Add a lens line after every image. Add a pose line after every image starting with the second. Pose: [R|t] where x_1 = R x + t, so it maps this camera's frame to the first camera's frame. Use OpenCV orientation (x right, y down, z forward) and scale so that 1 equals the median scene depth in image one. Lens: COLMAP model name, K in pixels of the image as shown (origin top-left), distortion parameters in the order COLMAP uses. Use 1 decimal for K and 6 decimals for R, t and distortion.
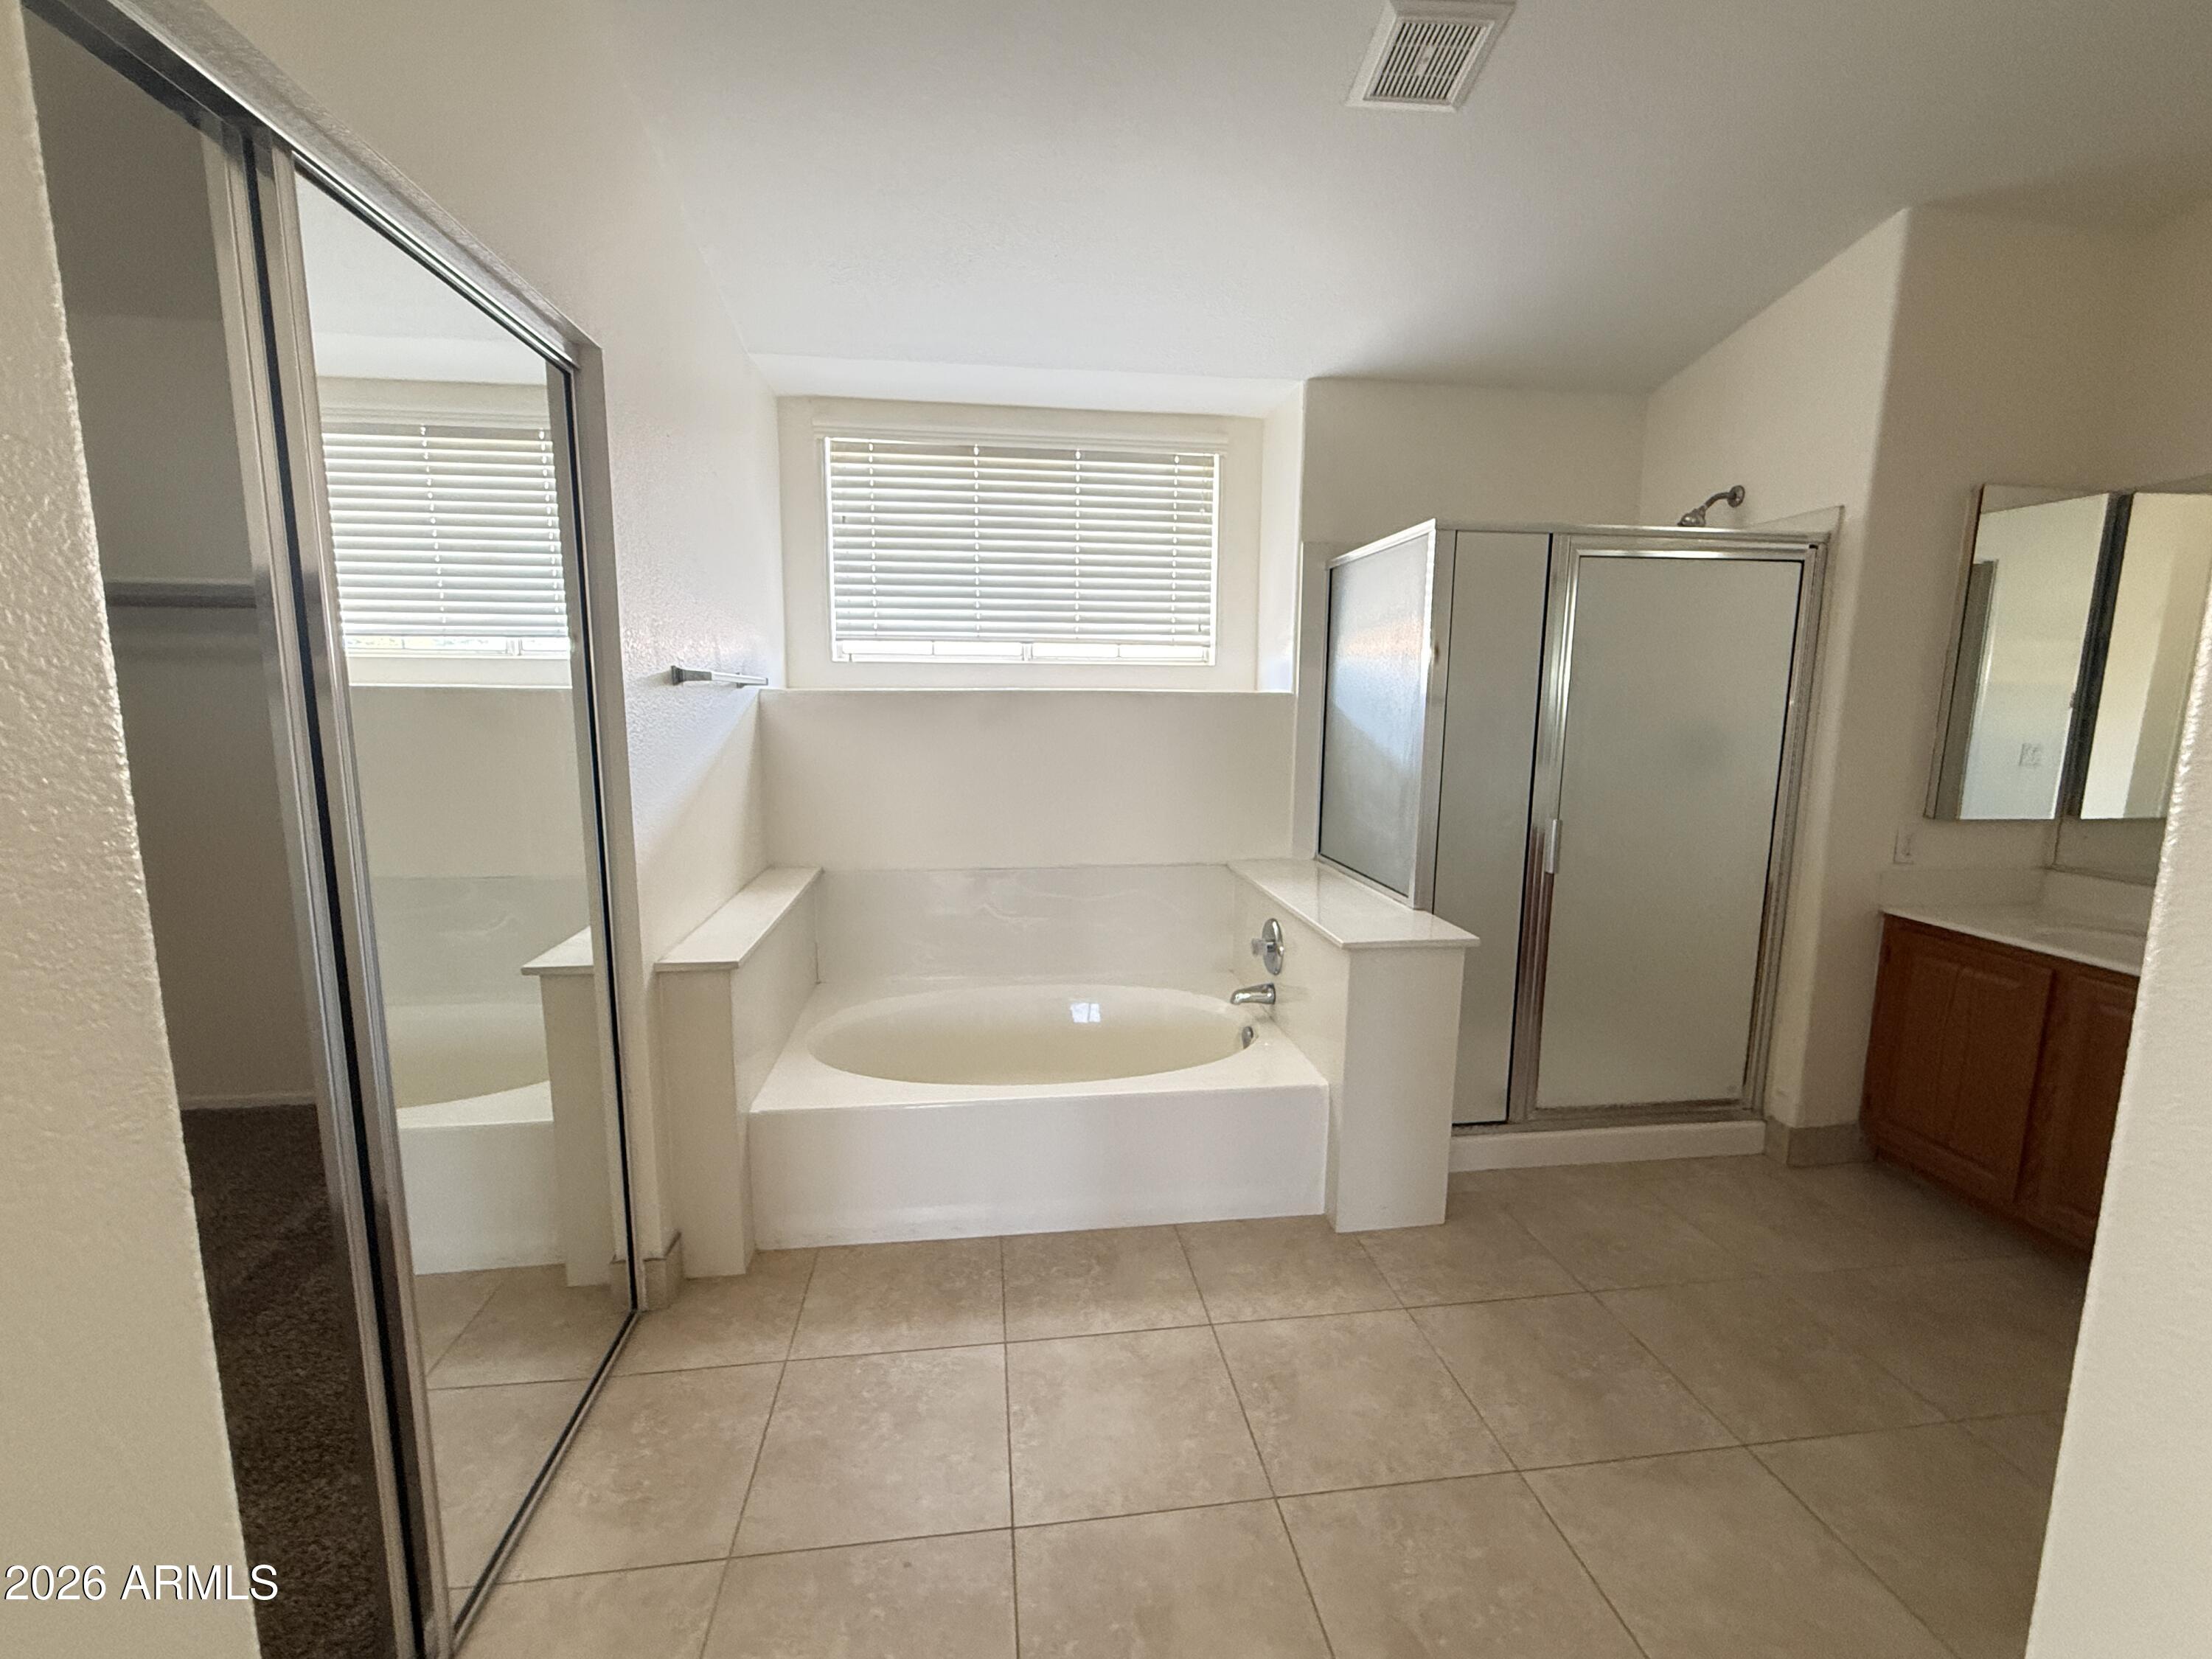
lens RADIAL K [[938.1, 0, 1108.2], [0, 938.1, 830.8], [0, 0, 1]] dist [0.001691, -0.000897]
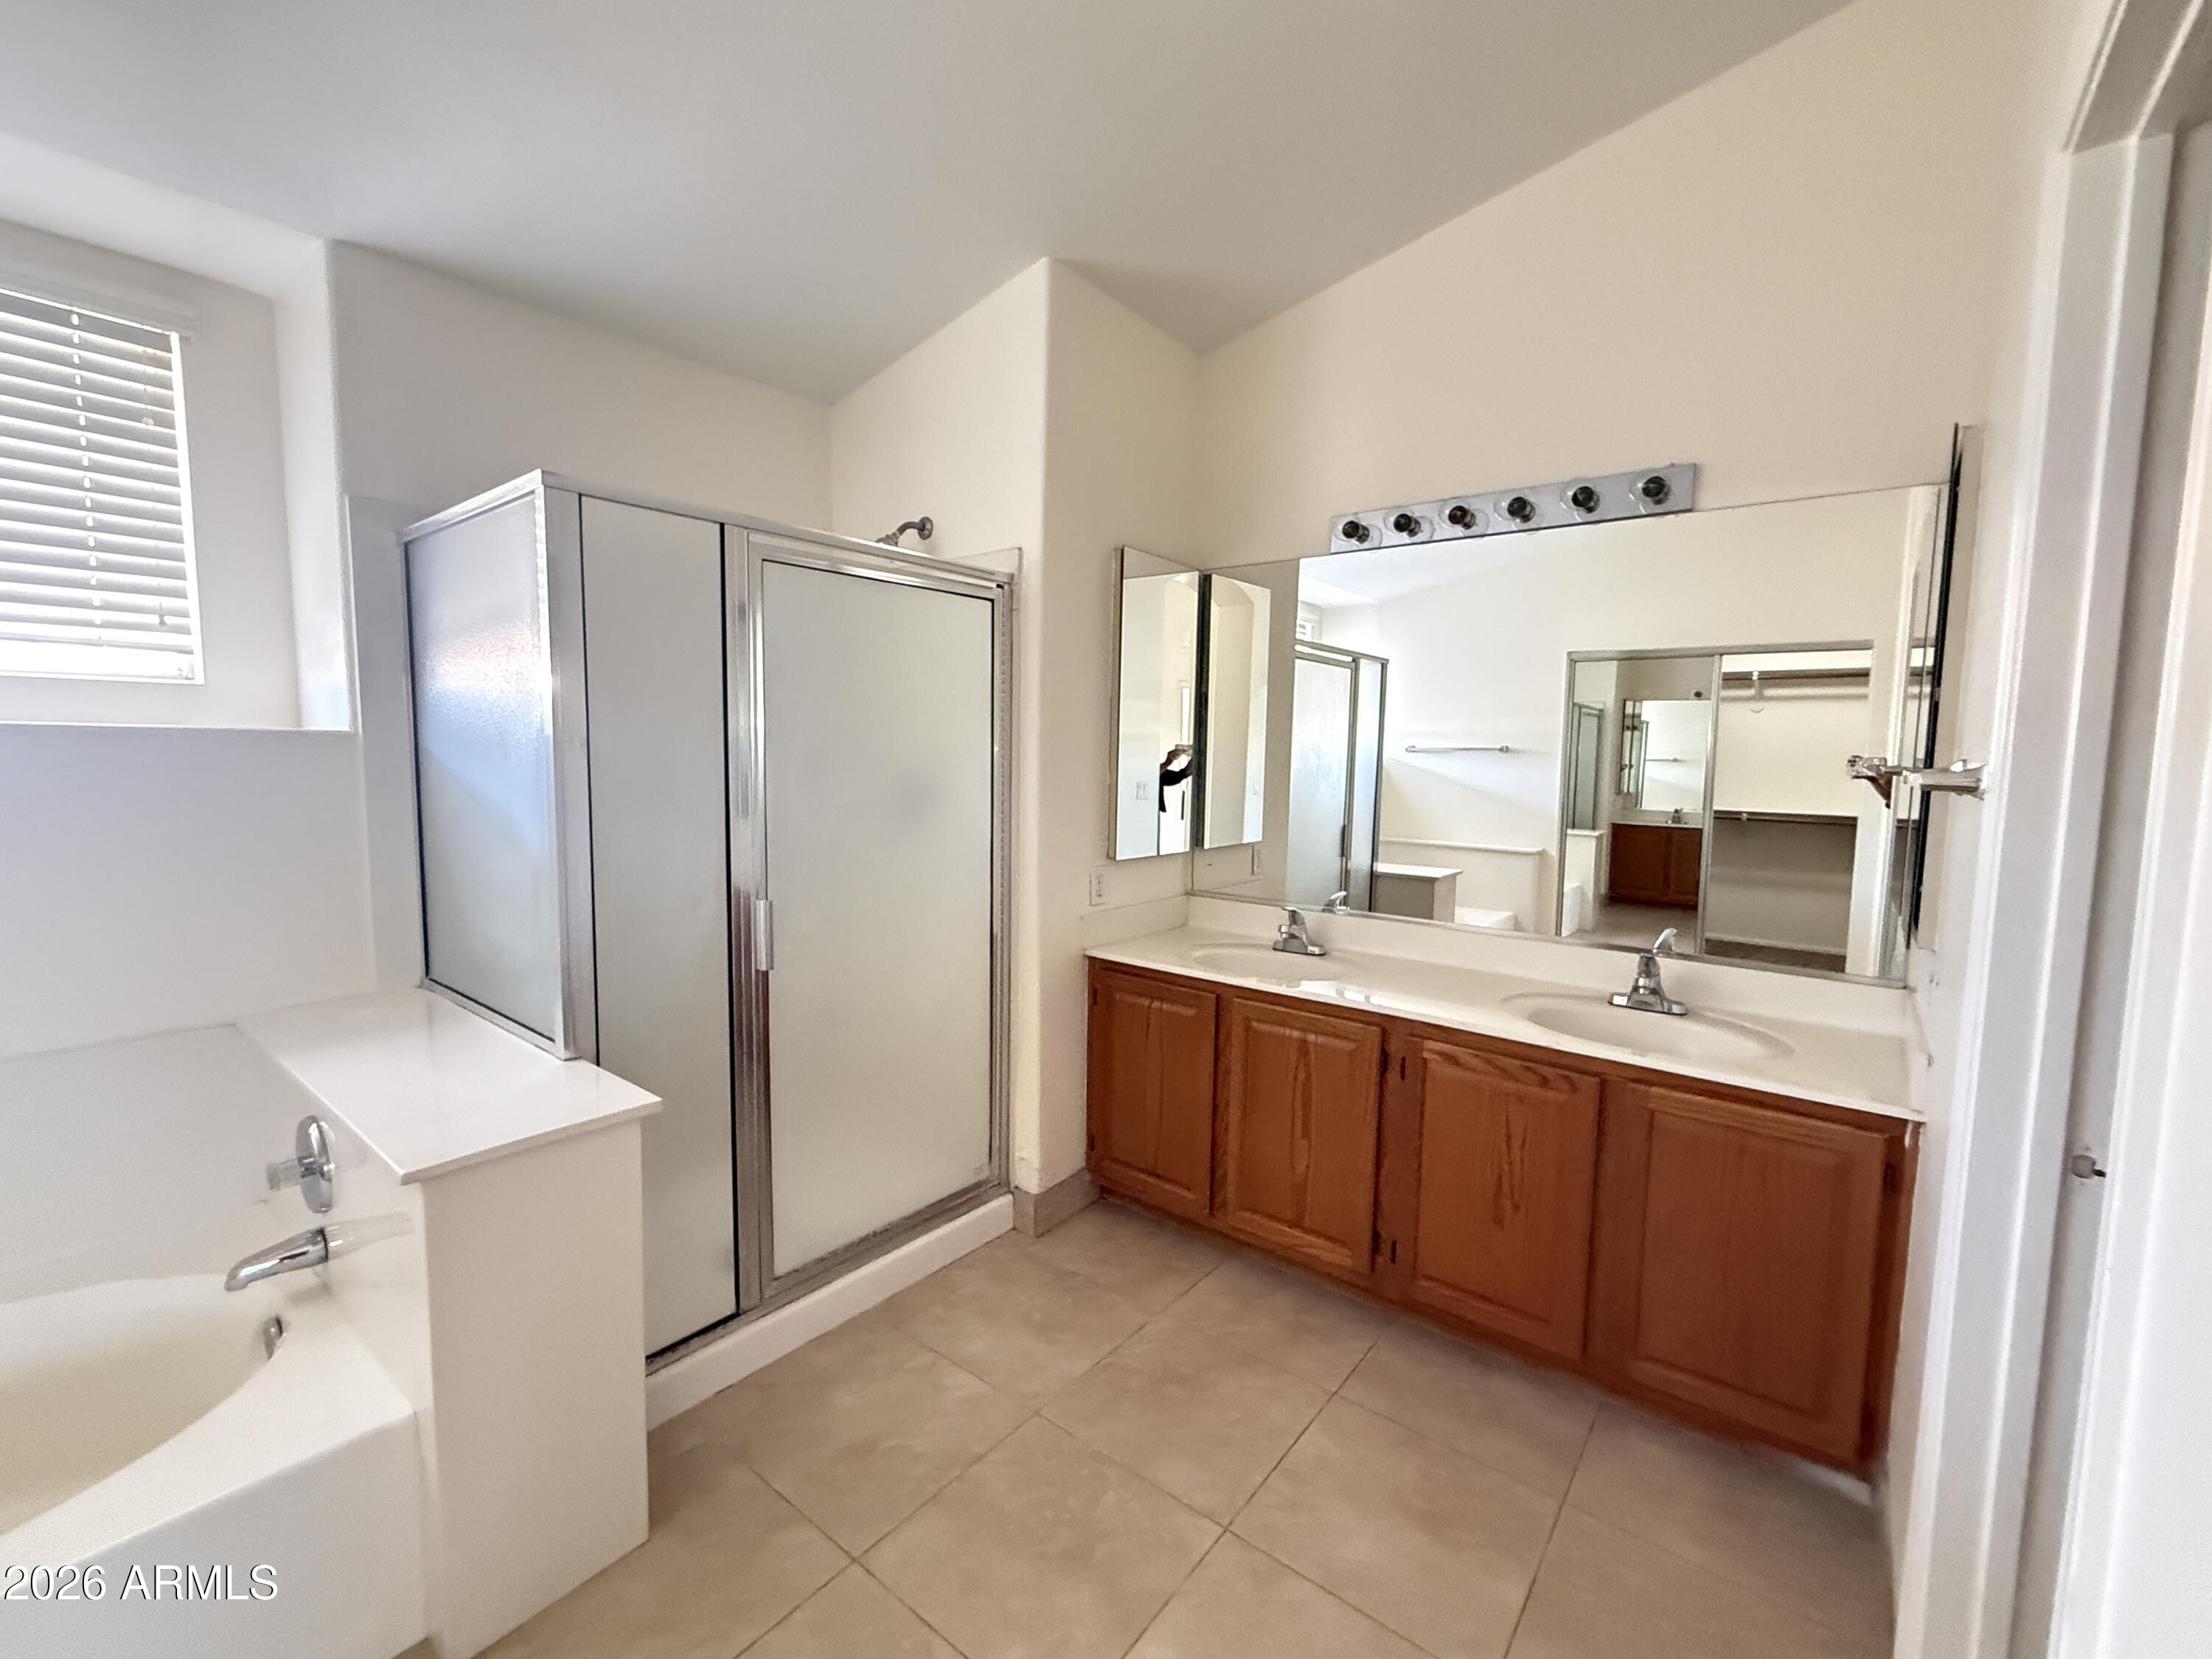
lens RADIAL K [[938.1, 0, 1106.1], [0, 938.1, 829.4], [0, 0, 1]] dist [0.001691, -0.000897]
pose [[0.718289, -0.058185, 0.693308, 0.143711], [0.092412, 0.995646, -0.012183, -0.032607], [-0.689580, 0.072821, 0.720539, 0.241162]]
